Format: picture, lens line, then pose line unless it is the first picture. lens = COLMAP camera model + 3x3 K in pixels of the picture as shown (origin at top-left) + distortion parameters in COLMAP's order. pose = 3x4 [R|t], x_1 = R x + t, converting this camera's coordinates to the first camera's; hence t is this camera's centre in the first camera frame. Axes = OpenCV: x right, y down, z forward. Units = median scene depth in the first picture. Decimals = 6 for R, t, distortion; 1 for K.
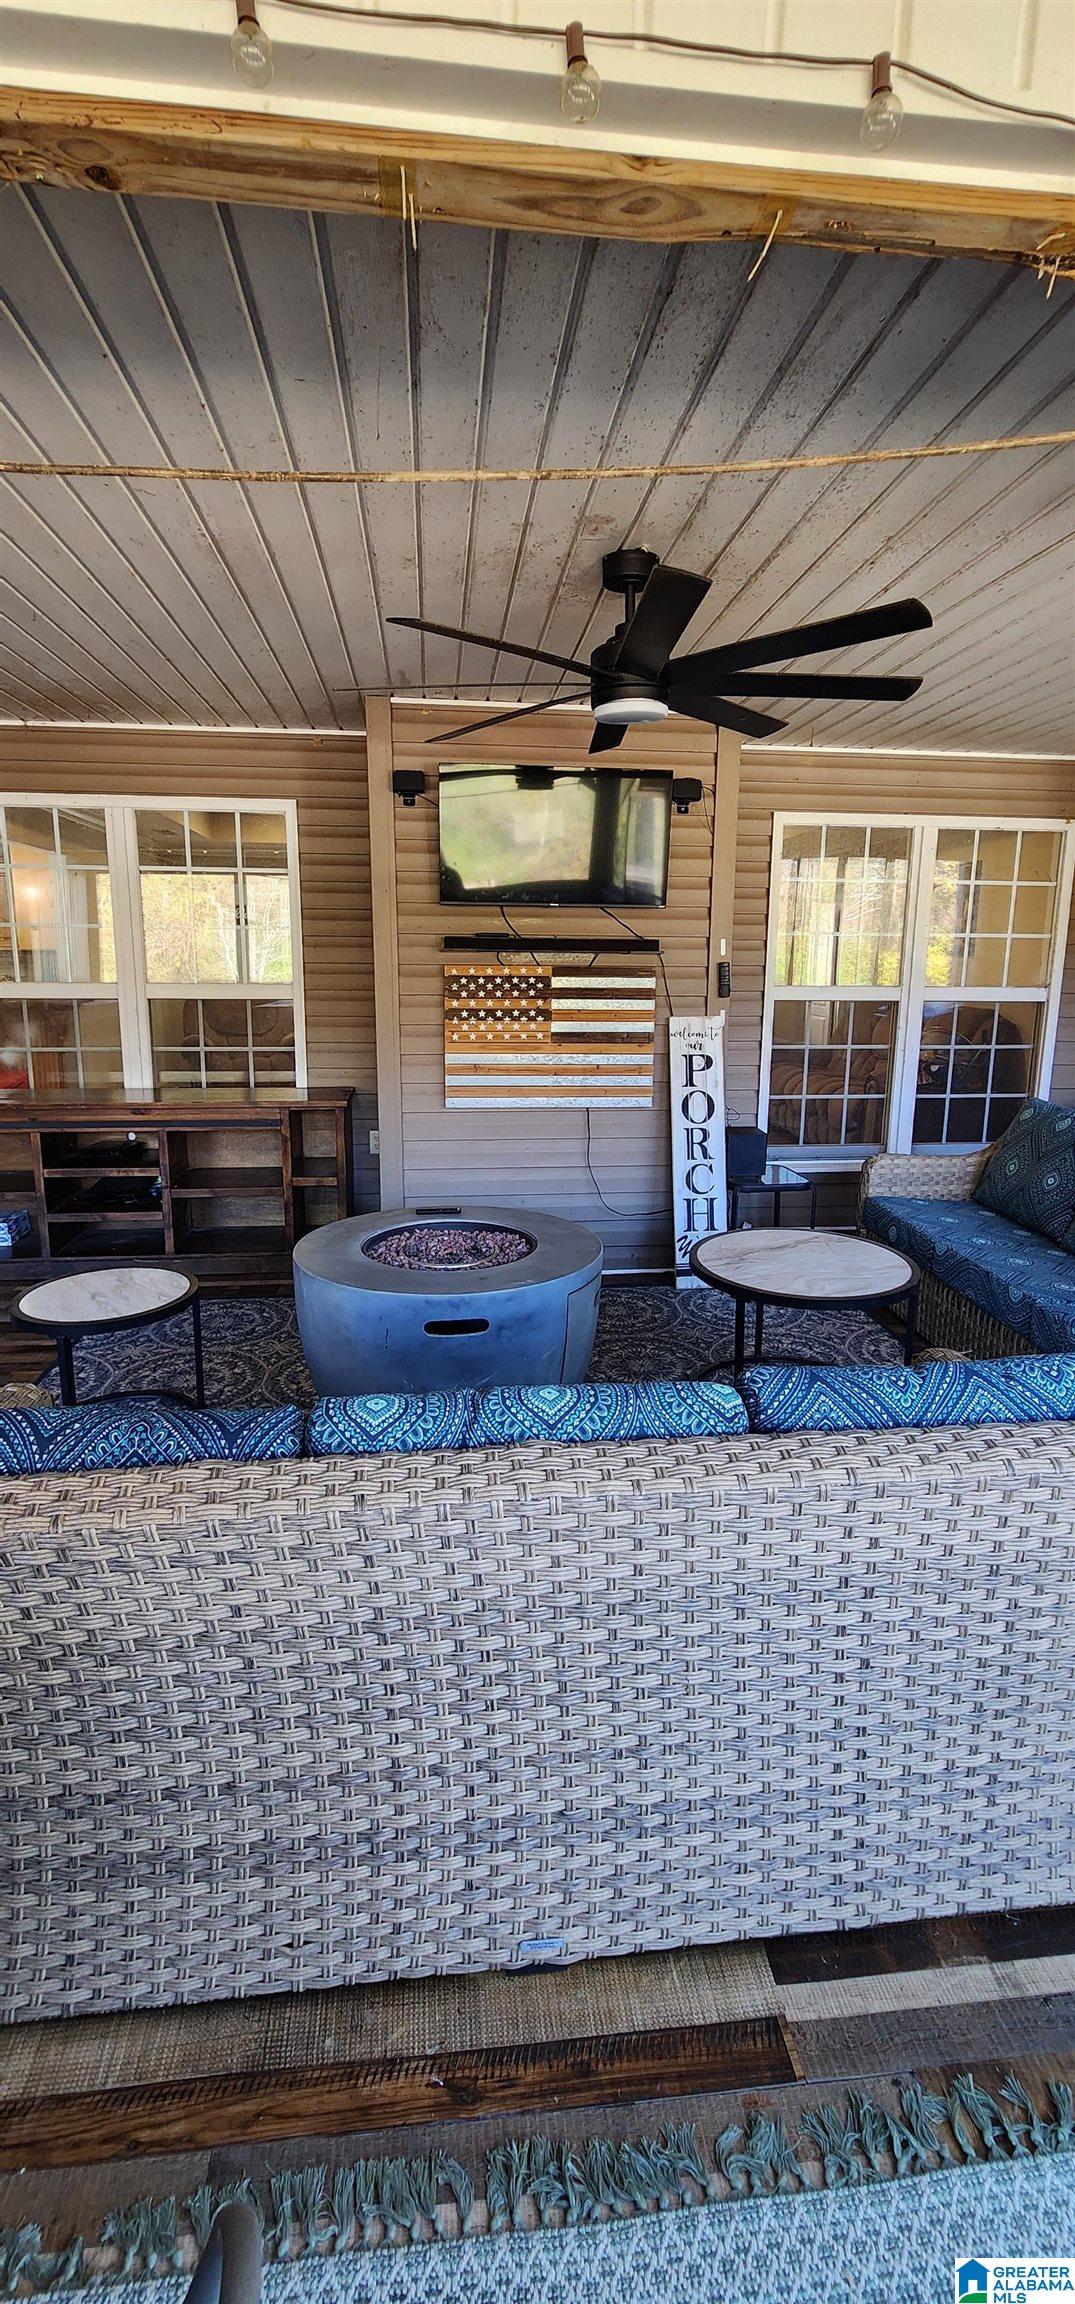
lens RADIAL K [[943.5, 0, 538.8], [0, 943.5, 1126.4], [0, 0, 1]] dist [-0.001688, -0.000720]
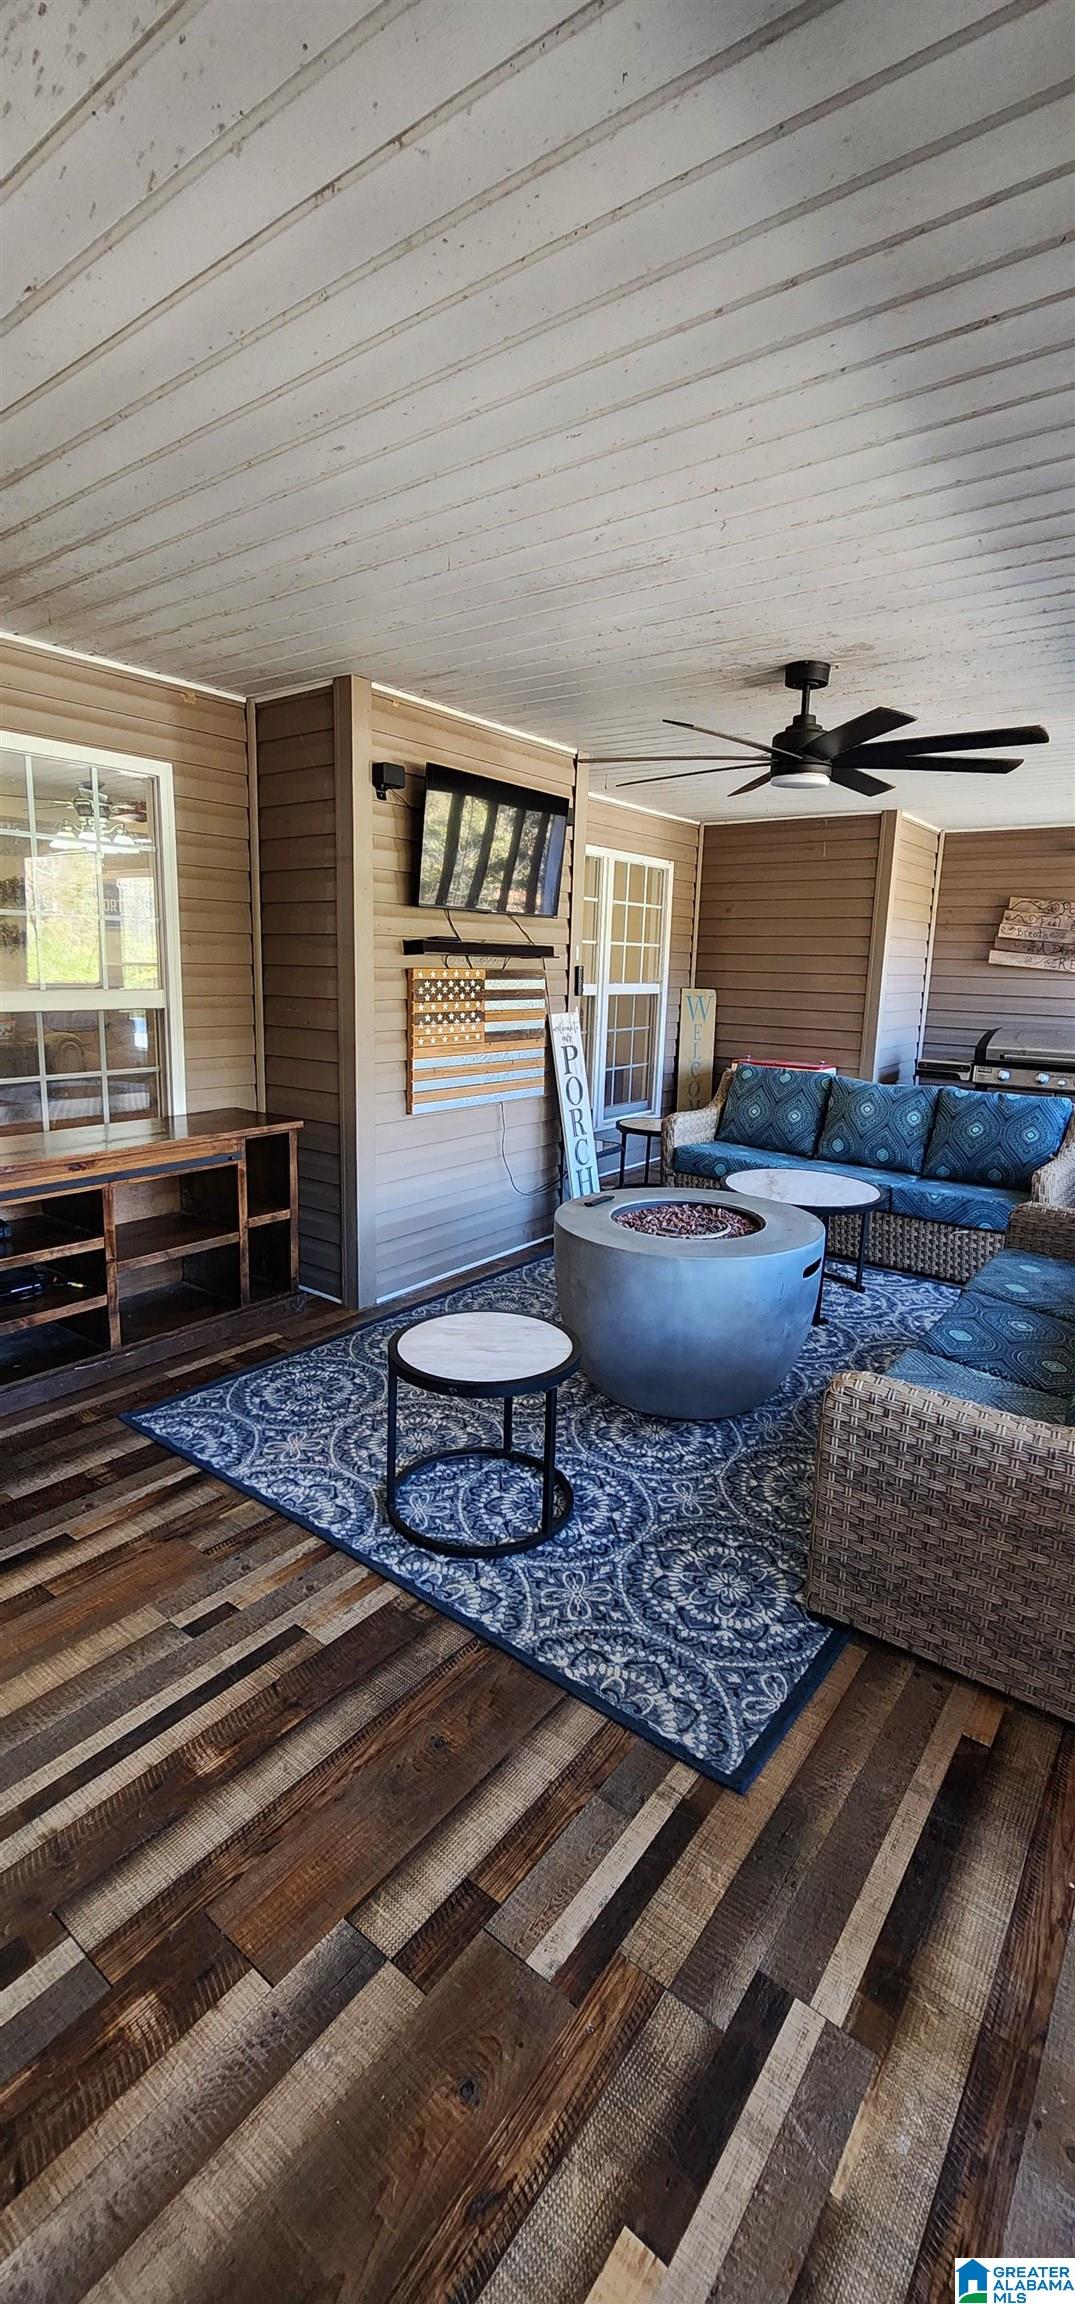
lens RADIAL K [[943.5, 0, 538.8], [0, 943.5, 1126.4], [0, 0, 1]] dist [-0.001688, -0.000720]
pose [[0.685519, -0.117490, 0.718512, -0.715656], [0.109276, 0.992318, 0.058005, -0.050343], [-0.719807, 0.038753, 0.693091, 0.232464]]
